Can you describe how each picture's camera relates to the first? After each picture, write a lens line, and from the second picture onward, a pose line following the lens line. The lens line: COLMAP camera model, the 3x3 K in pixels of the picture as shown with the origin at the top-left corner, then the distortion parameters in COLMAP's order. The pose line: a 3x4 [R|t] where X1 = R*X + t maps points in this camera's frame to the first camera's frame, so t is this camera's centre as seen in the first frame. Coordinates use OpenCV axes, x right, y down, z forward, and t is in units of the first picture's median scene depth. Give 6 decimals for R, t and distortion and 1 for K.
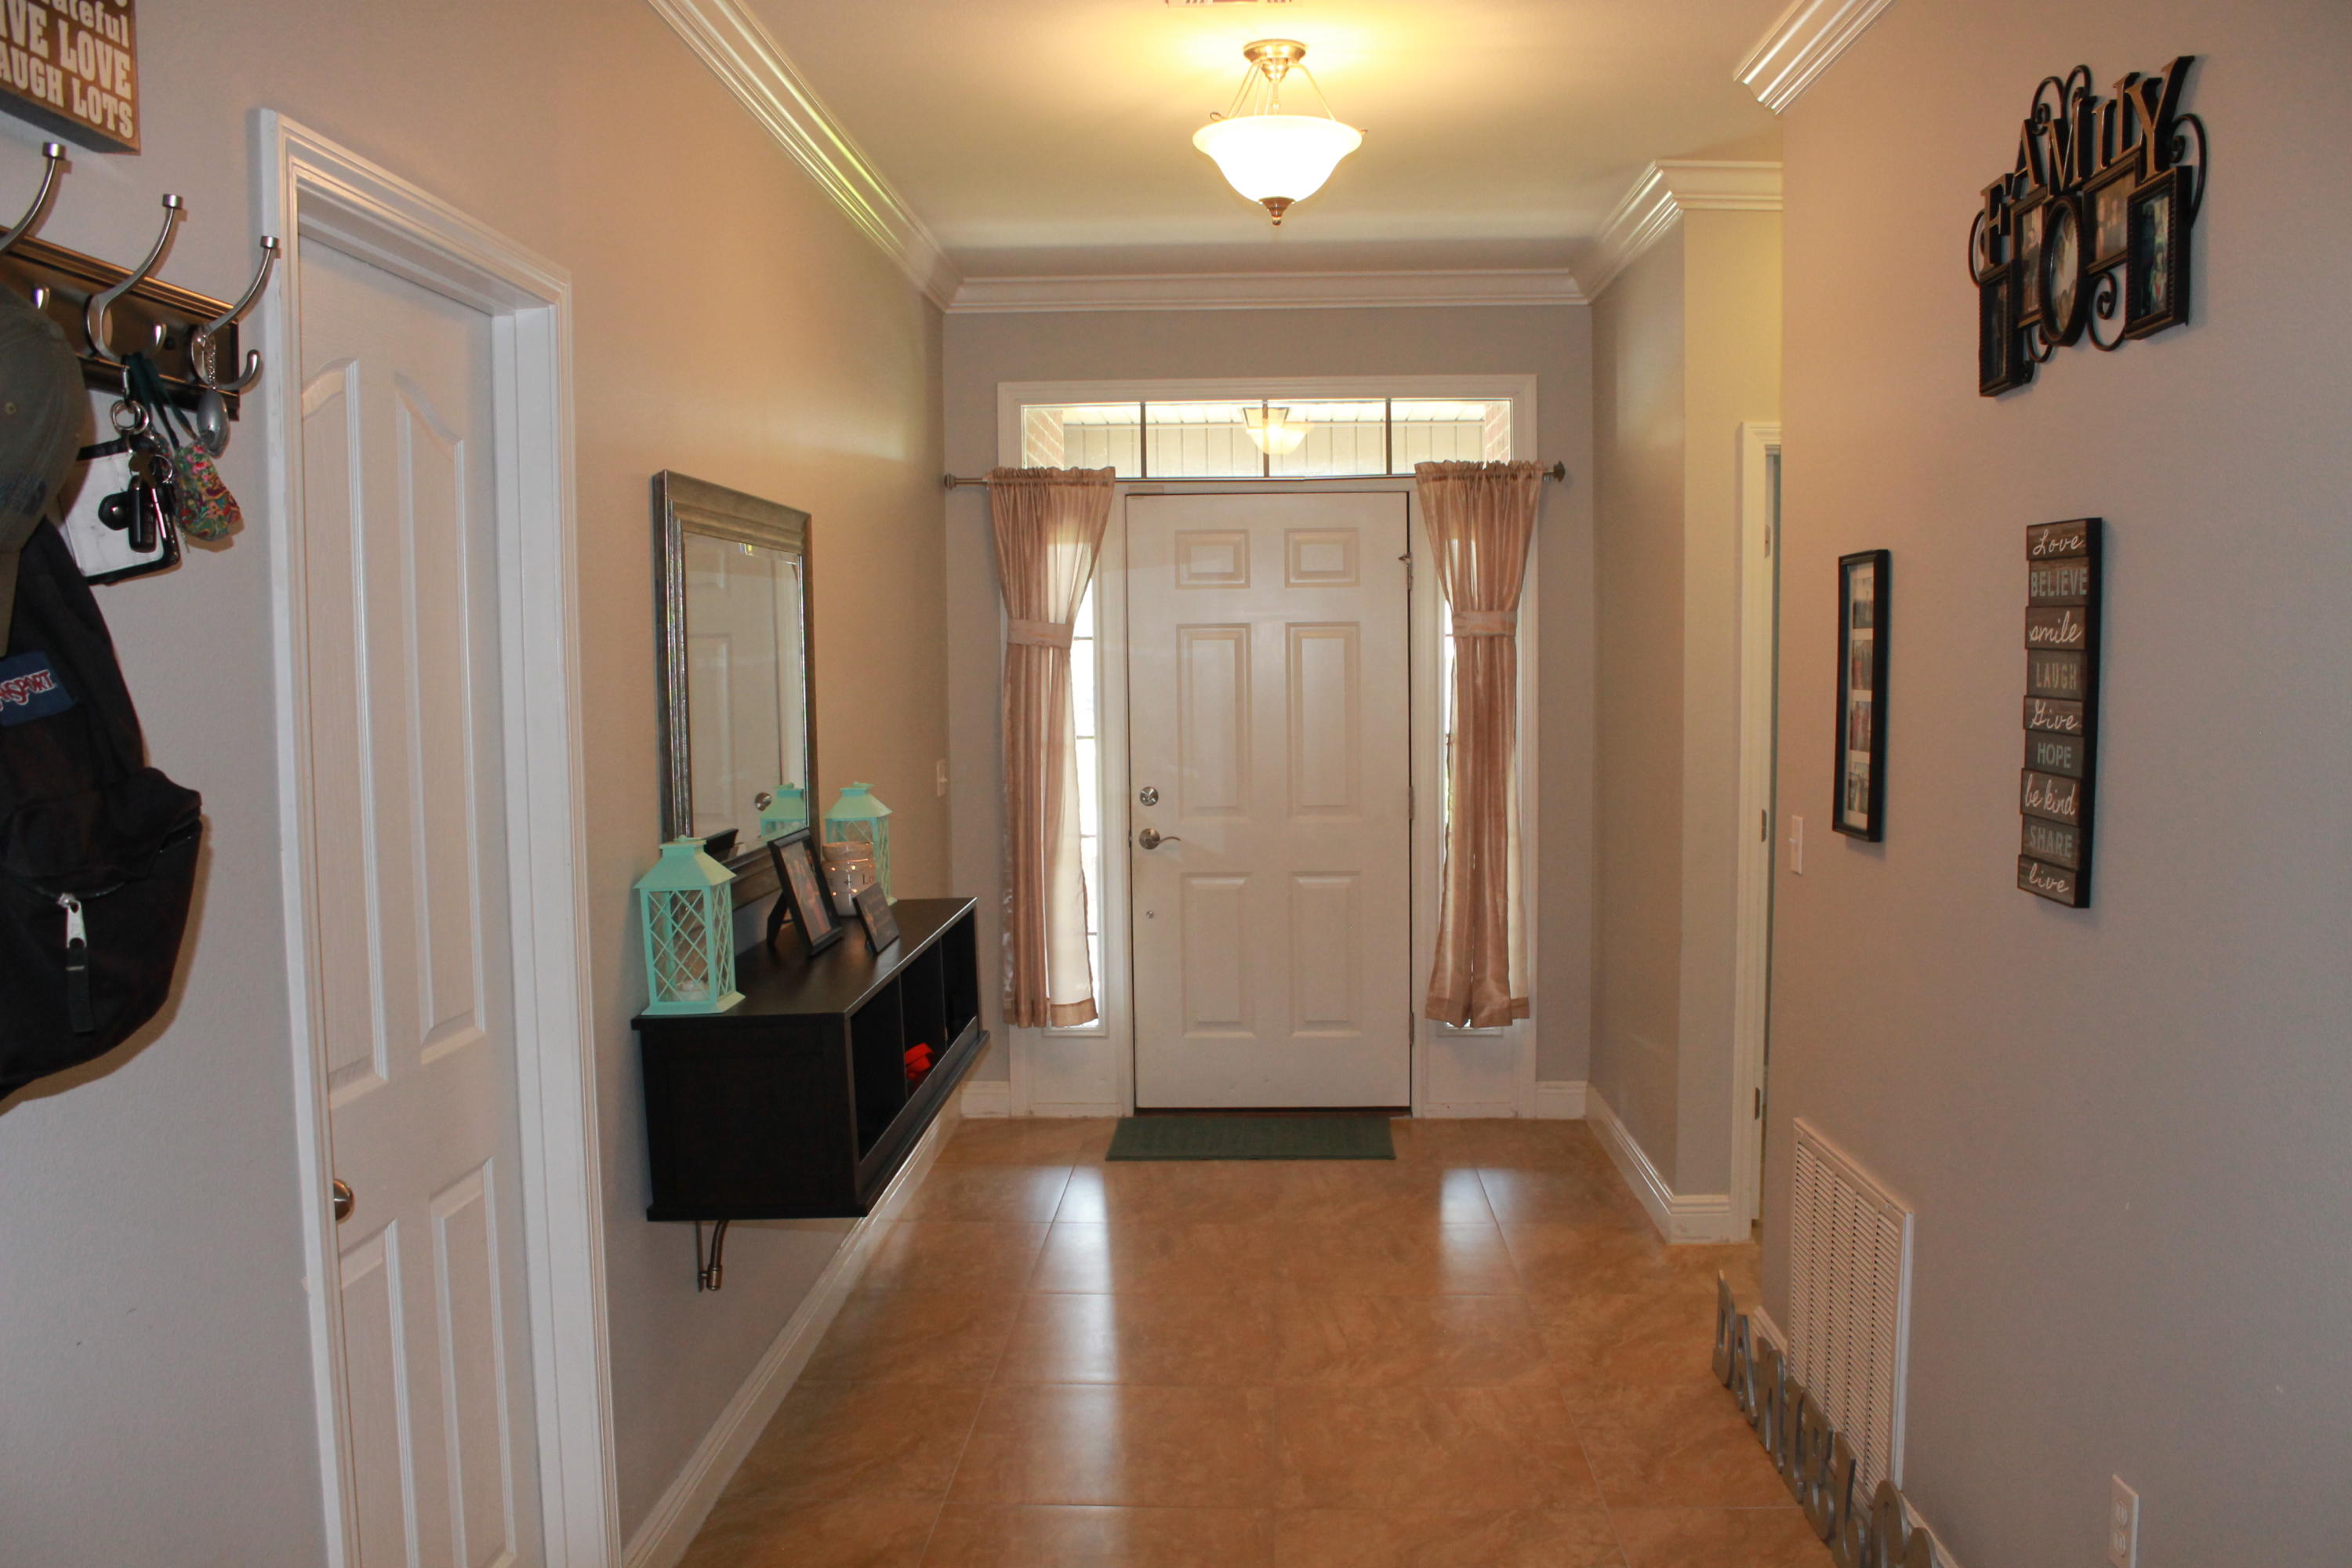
lens RADIAL K [[1974.7, 0, 1176.0], [0, 1974.7, 784.0], [0, 0, 1]] dist [-0.232678, 0.274851]
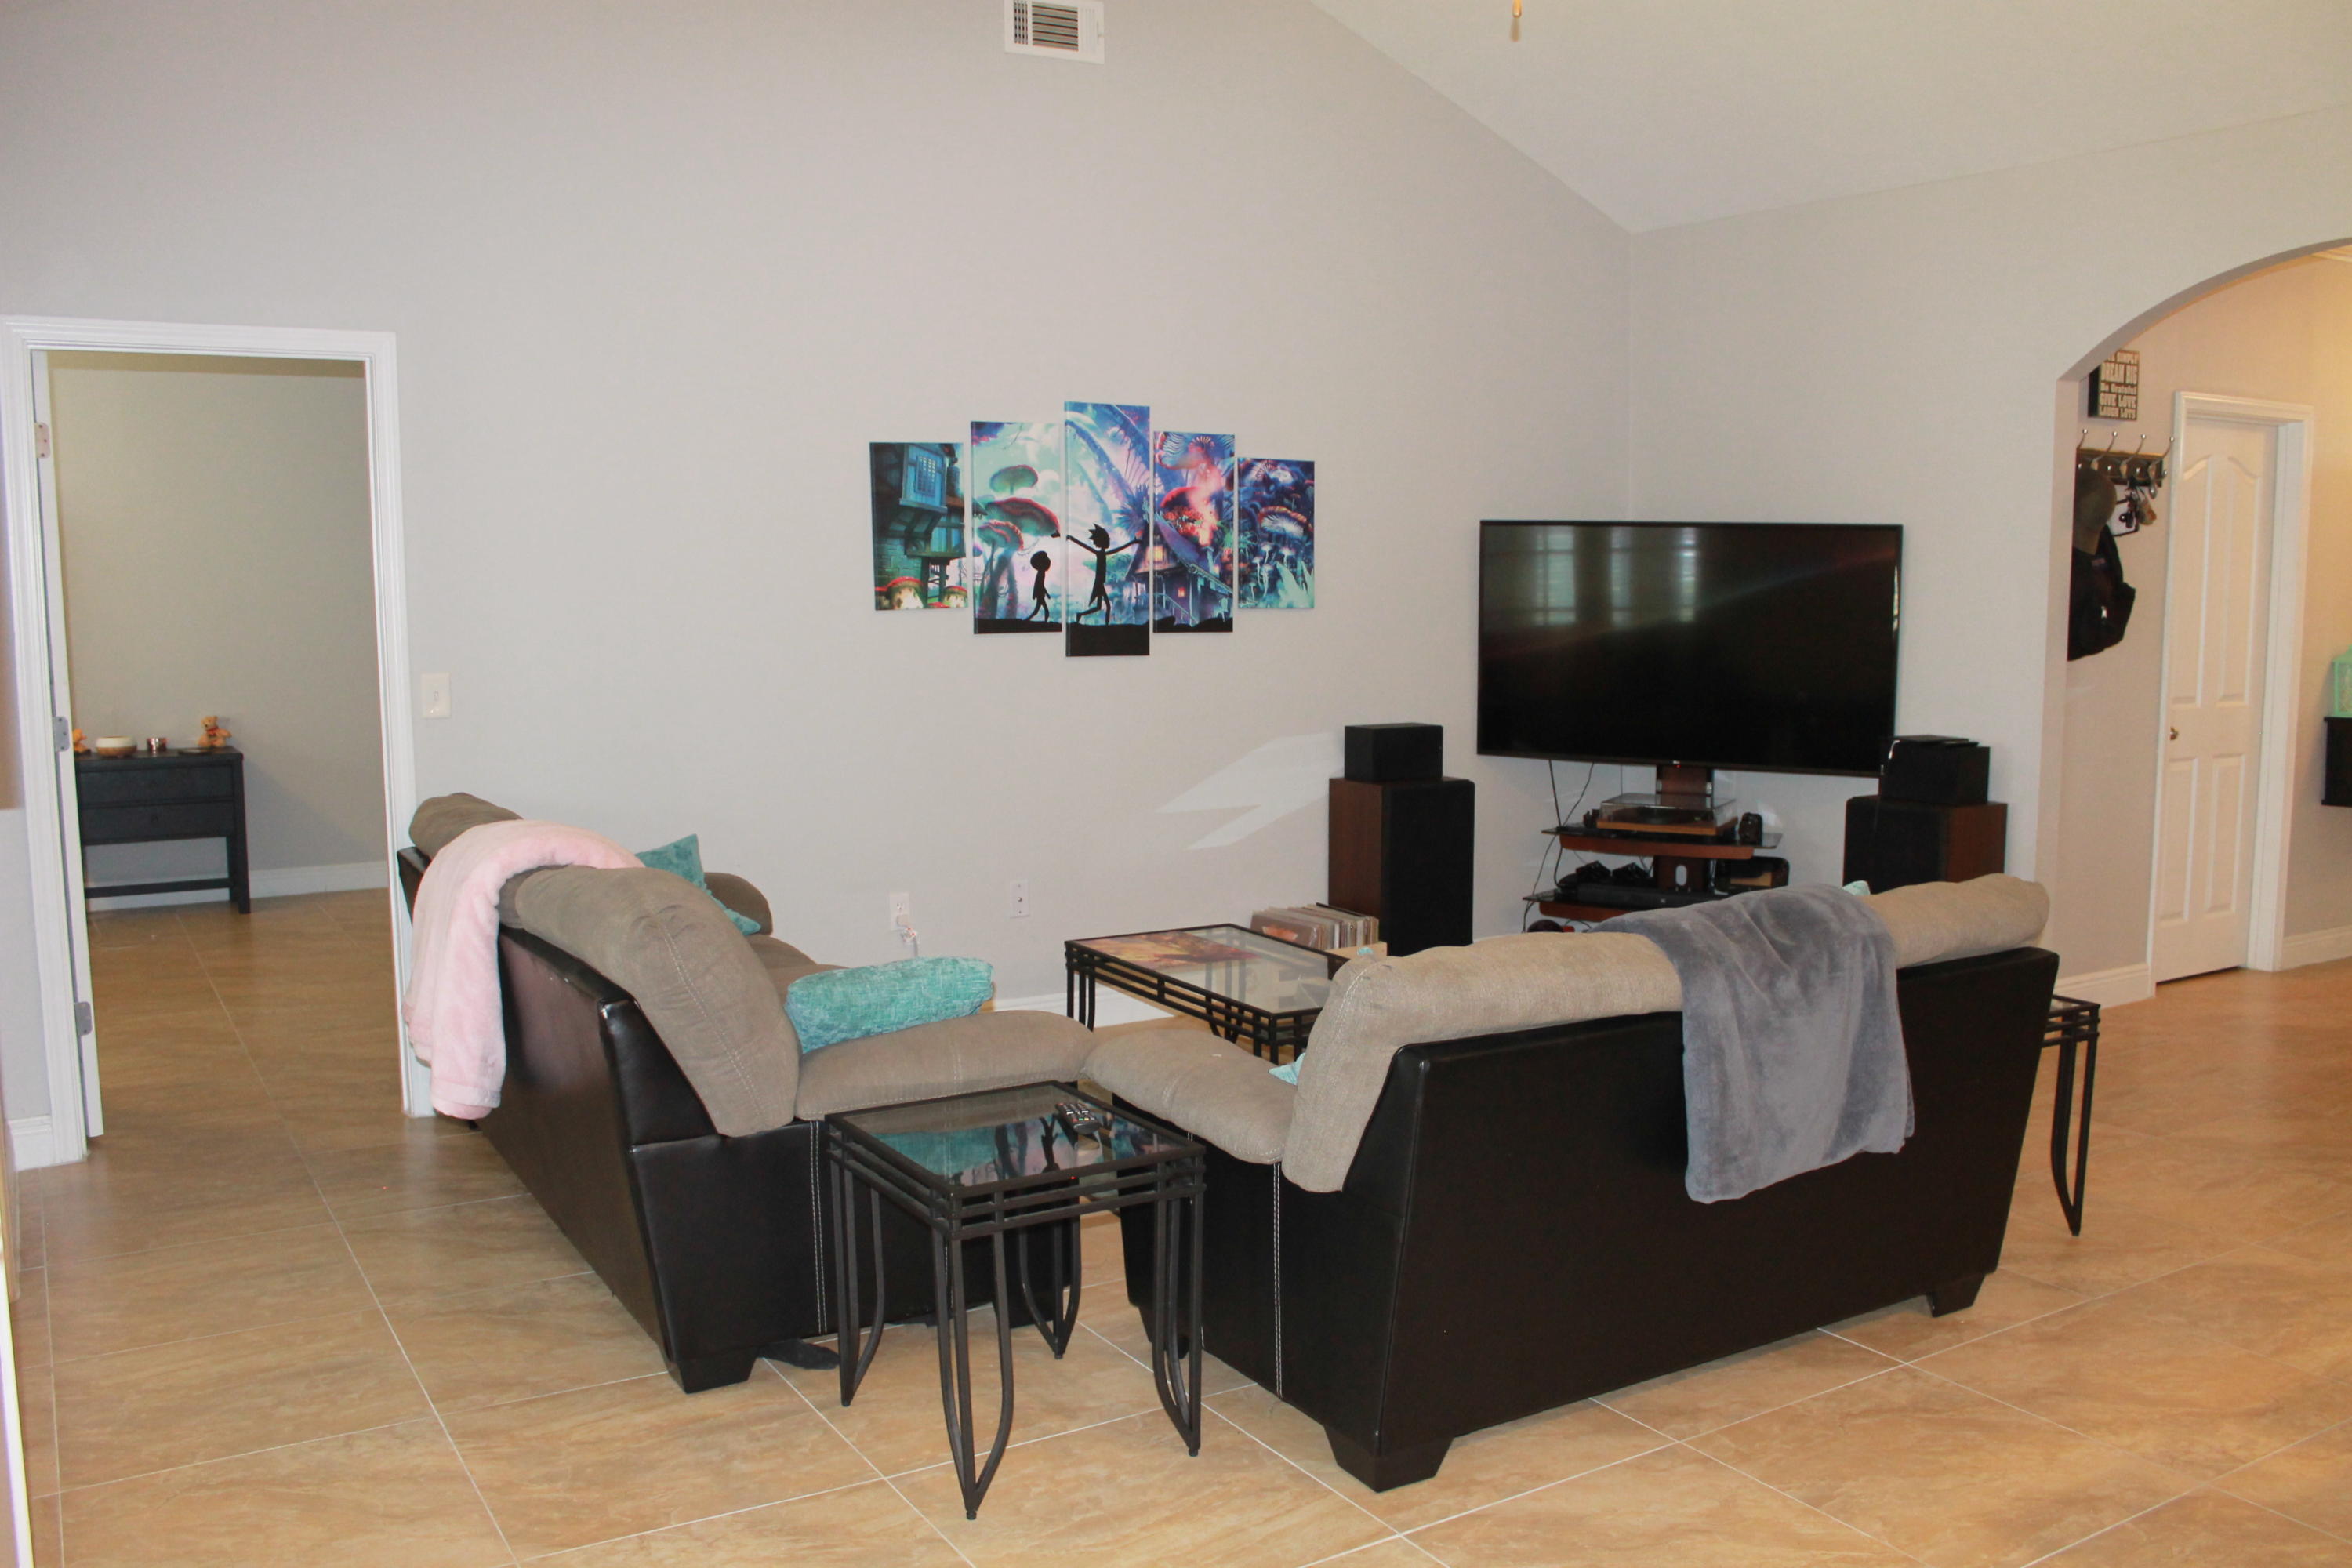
lens RADIAL K [[1974.7, 0, 1176.0], [0, 1974.7, 784.0], [0, 0, 1]] dist [-0.232678, 0.274851]
pose [[0.554838, 0.106577, -0.825104, 1.513087], [-0.068666, 0.994243, 0.082250, 0.197854], [0.829120, 0.011021, 0.558962, -2.595551]]
